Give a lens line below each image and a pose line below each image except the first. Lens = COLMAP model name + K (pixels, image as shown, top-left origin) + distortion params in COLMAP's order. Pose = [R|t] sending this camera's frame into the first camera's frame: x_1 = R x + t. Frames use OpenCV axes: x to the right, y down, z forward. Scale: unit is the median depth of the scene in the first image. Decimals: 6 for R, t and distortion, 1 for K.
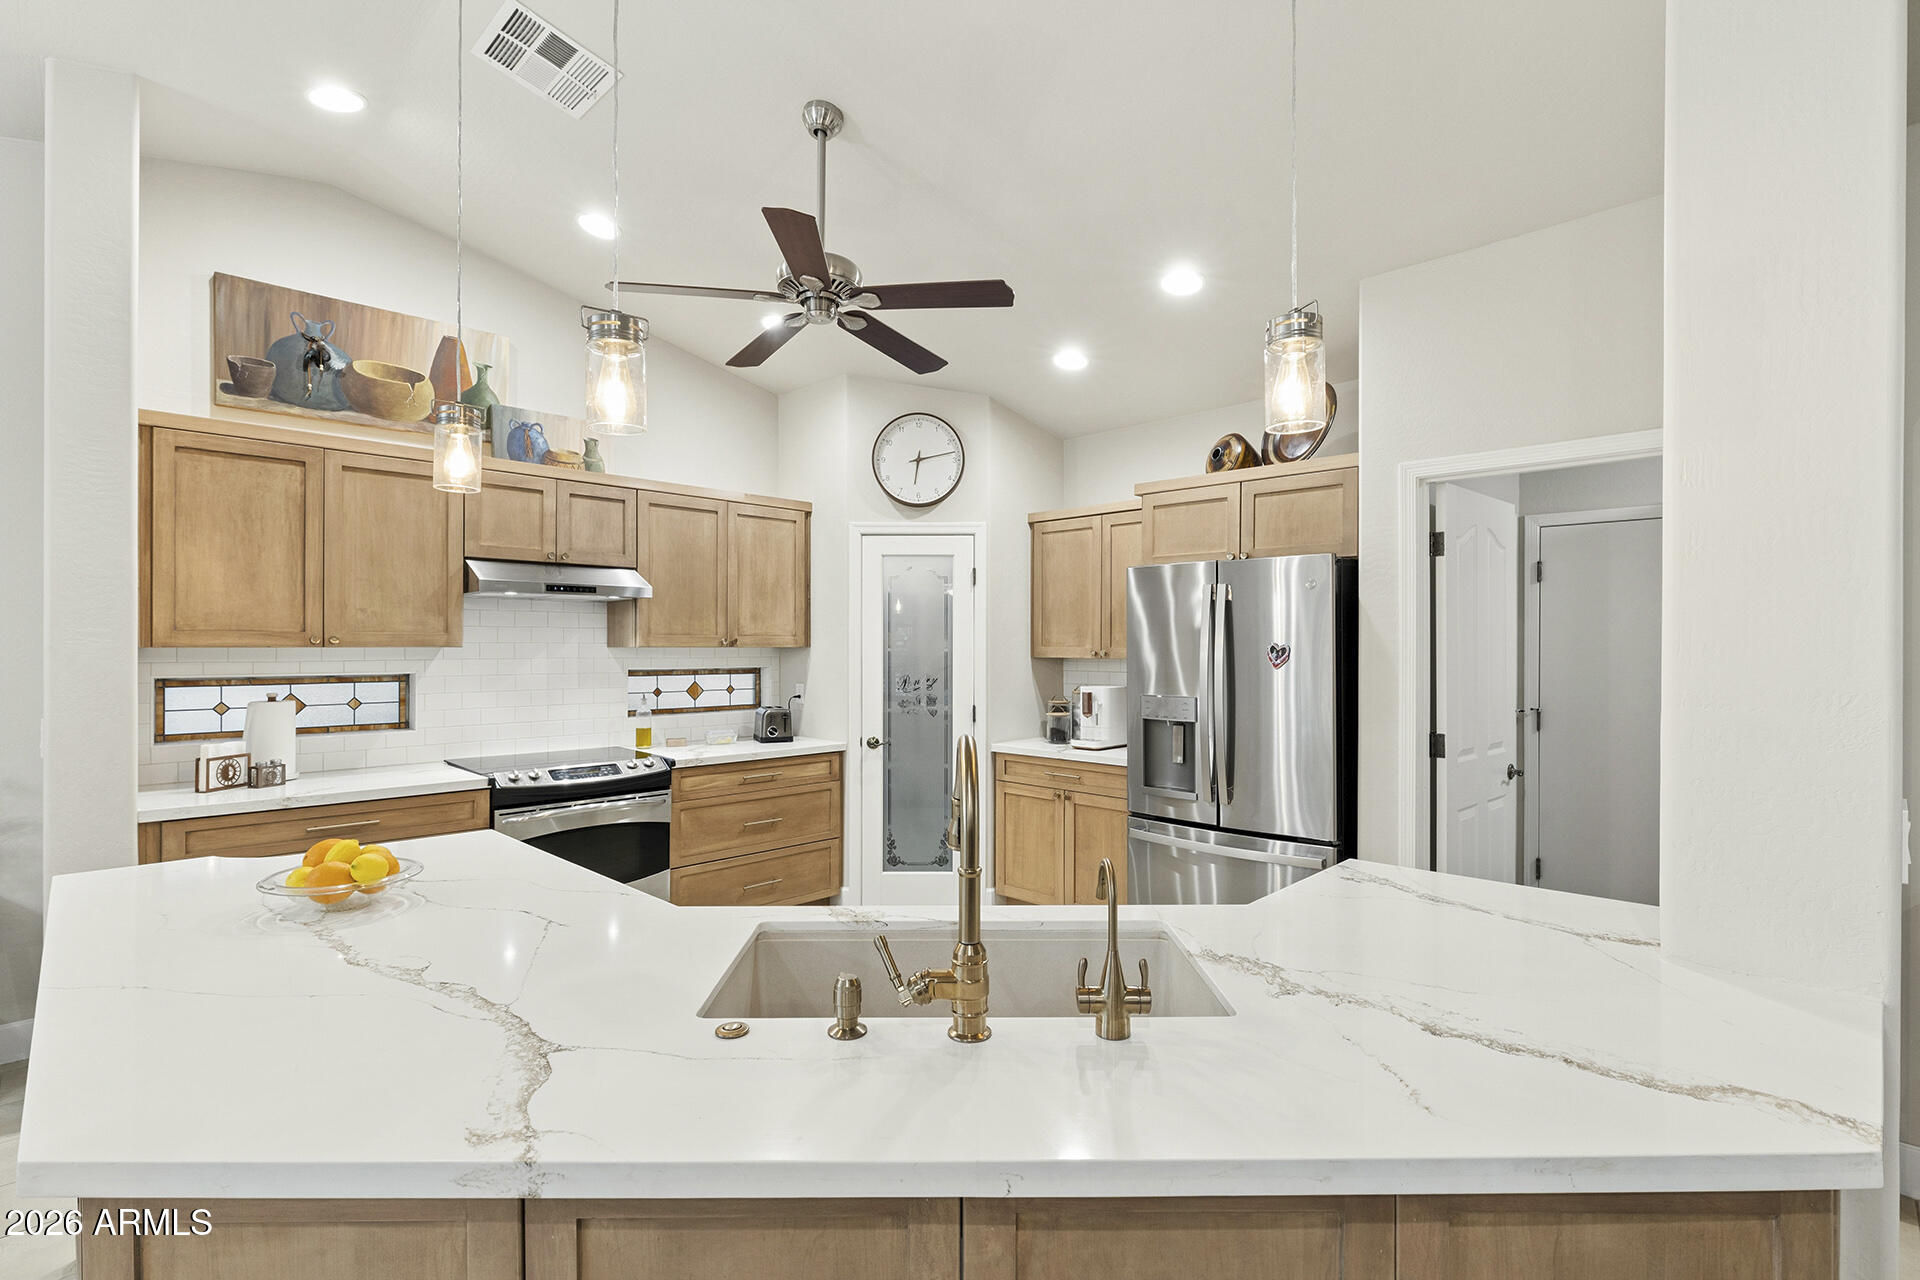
lens RADIAL K [[890.9, 0, 956.9], [0, 890.9, 645.3], [0, 0, 1]] dist [-0.004631, -0.000735]
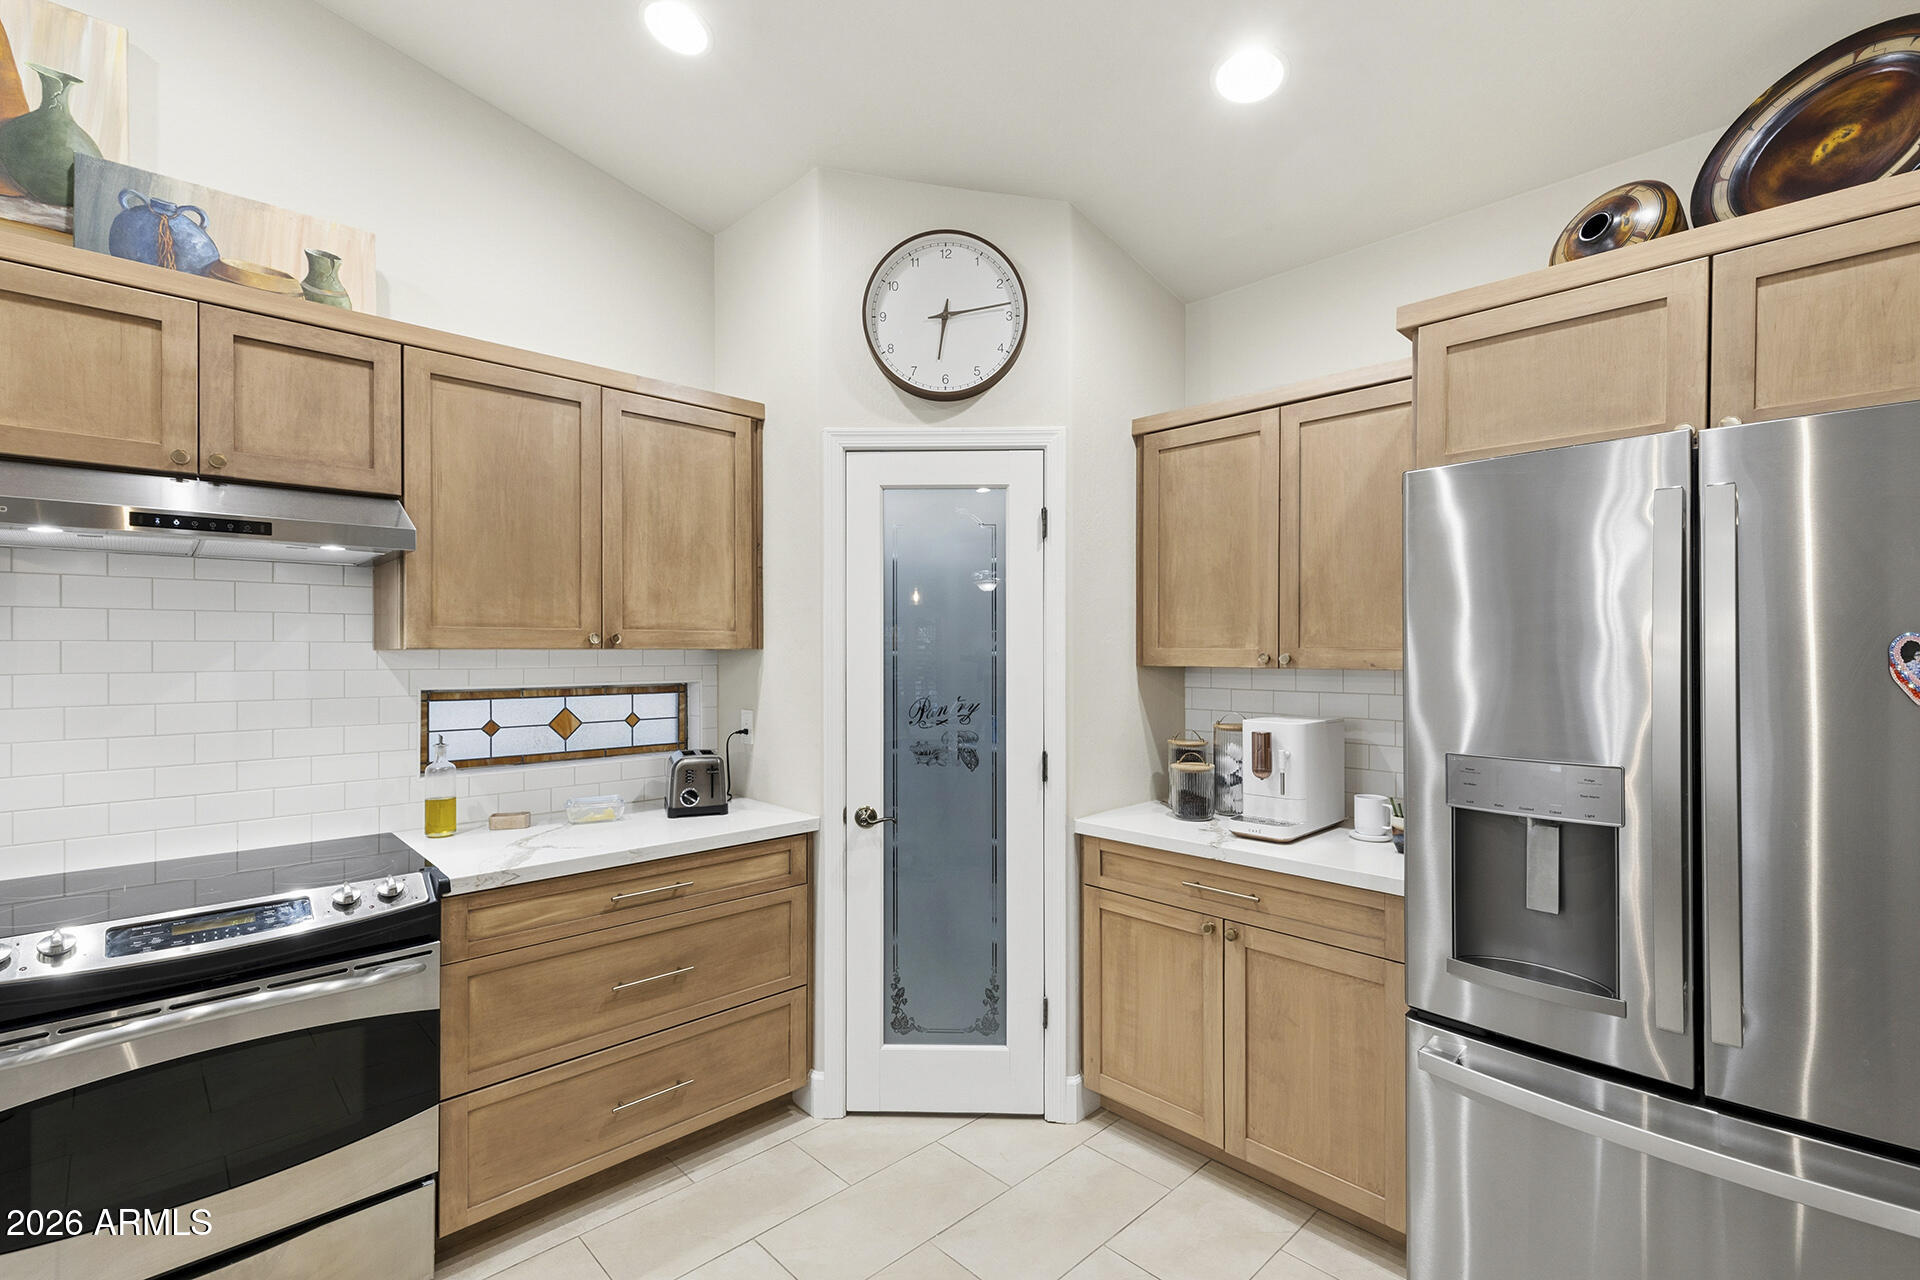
lens RADIAL K [[858.9, 0, 955.5], [0, 858.9, 651.0], [0, 0, 1]] dist [0.004917, -0.000343]
pose [[0.999684, -0.001849, -0.025076, -0.024595], [0.001911, 0.999995, 0.002436, 0.002426], [0.025071, -0.002483, 0.999683, 0.481981]]
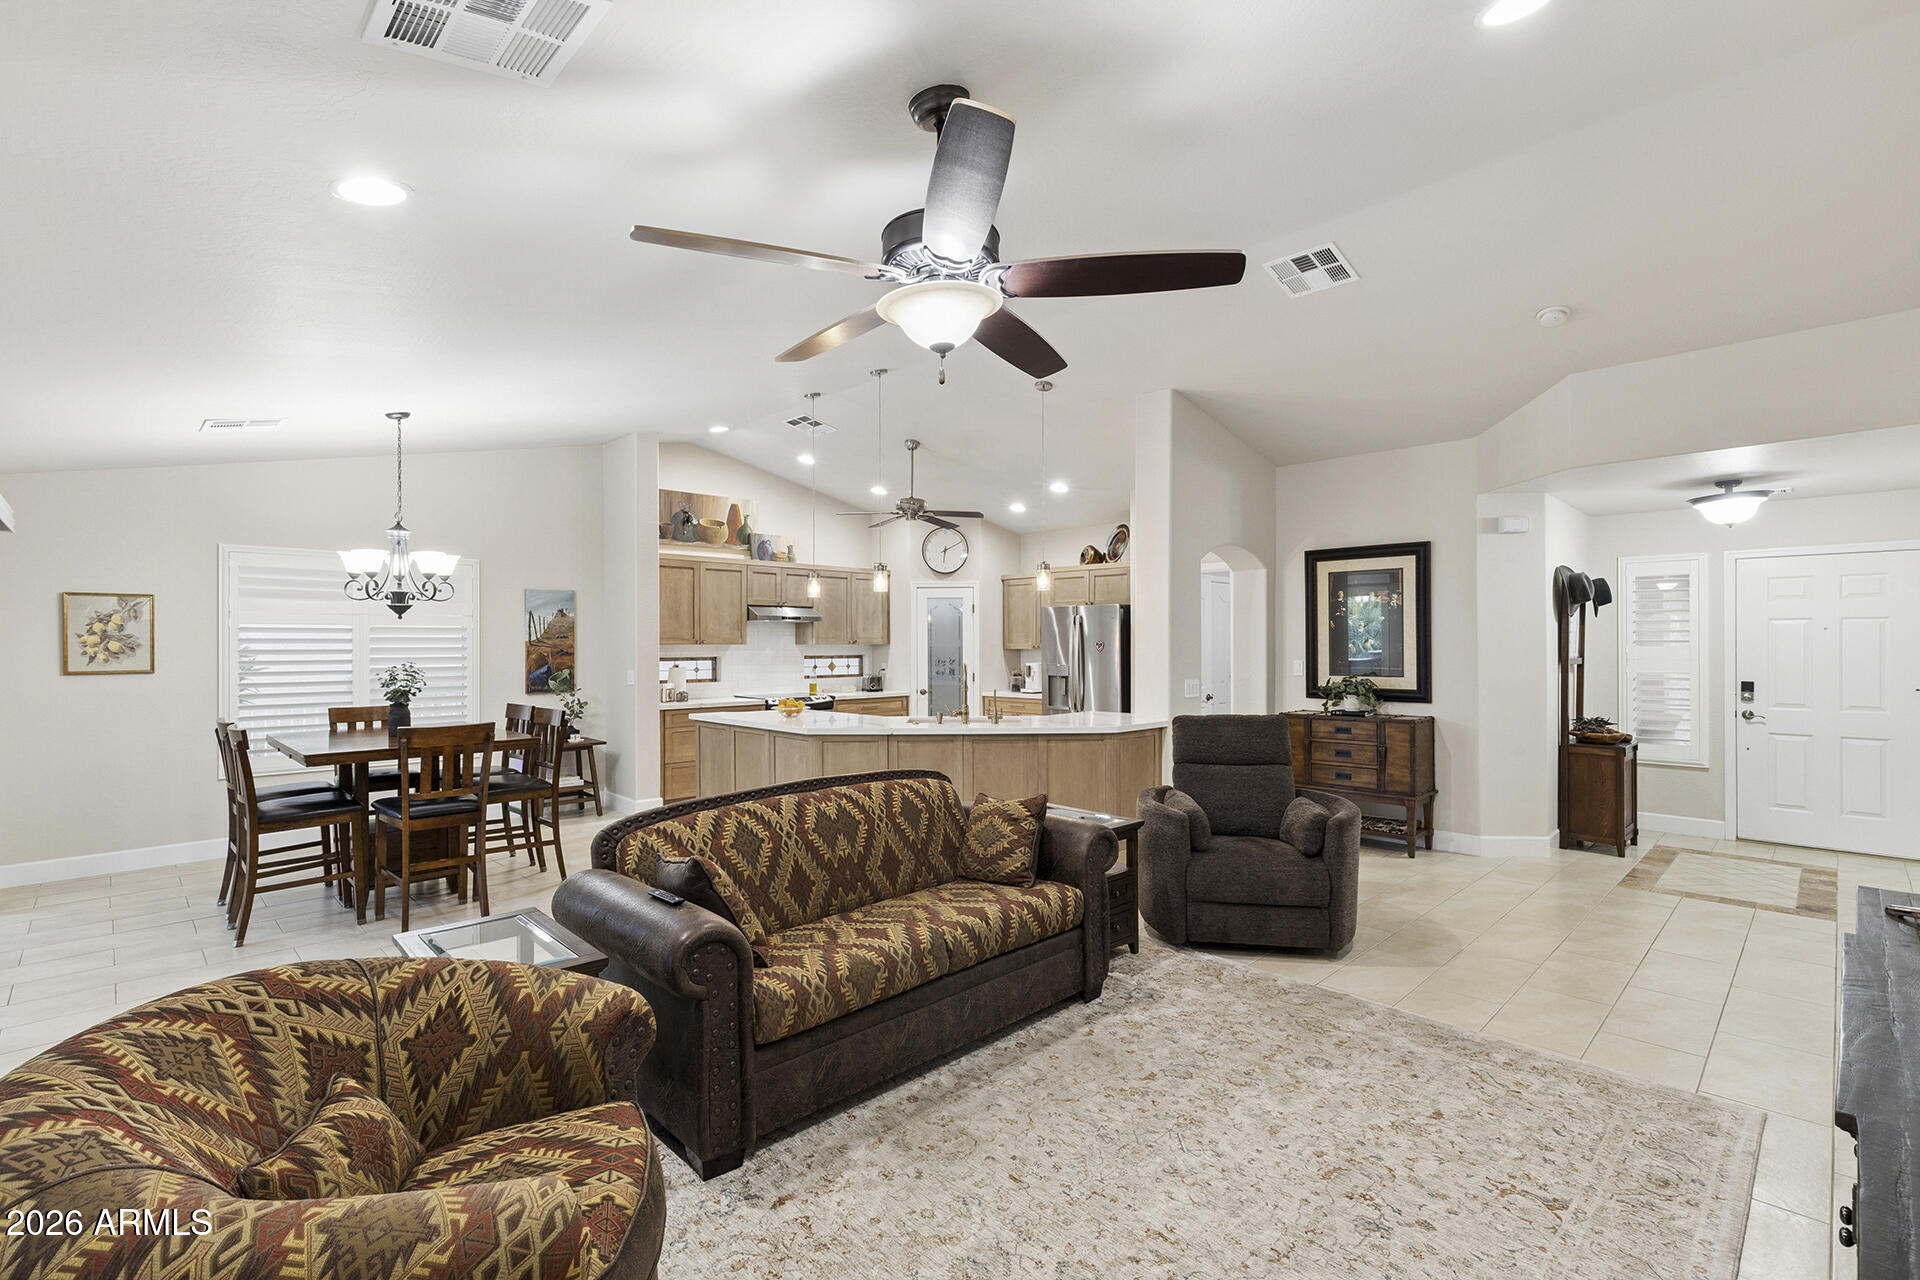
lens RADIAL K [[860.6, 0, 955.2], [0, 860.6, 640.5], [0, 0, 1]] dist [0.005872, -0.000370]
pose [[0.999877, -0.004364, -0.015075, 0.007851], [0.004306, 0.999983, -0.003874, 0.002178], [0.015092, 0.003809, 0.999879, -0.986625]]
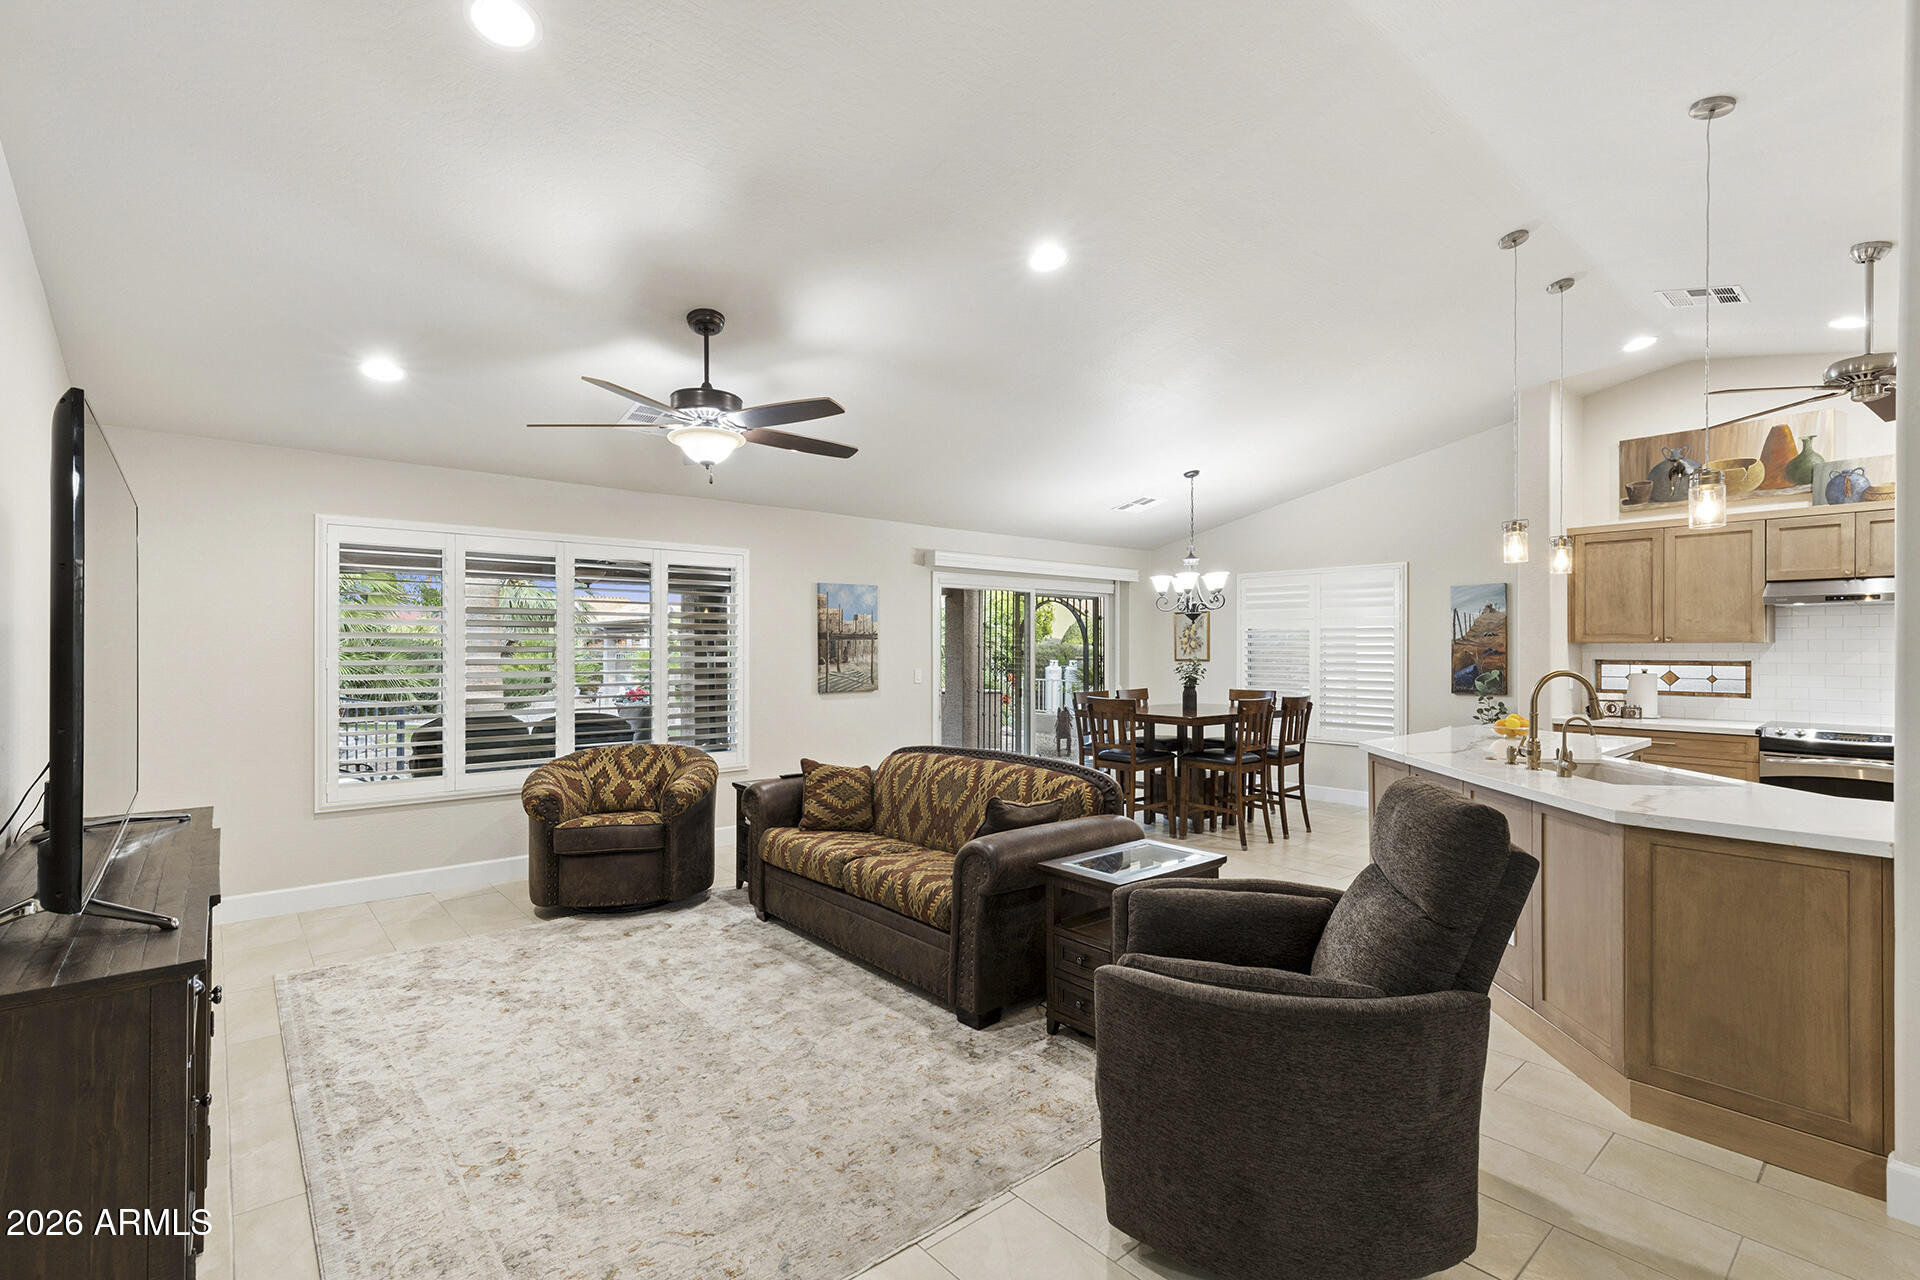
lens RADIAL K [[862.1, 0, 953.4], [0, 862.1, 647.2], [0, 0, 1]] dist [0.003481, -0.000105]
pose [[-0.082524, -0.002047, -0.996587, 0.810881], [-0.001035, 0.999998, -0.001969, 0.011618], [0.996589, 0.000869, -0.082526, -0.180488]]
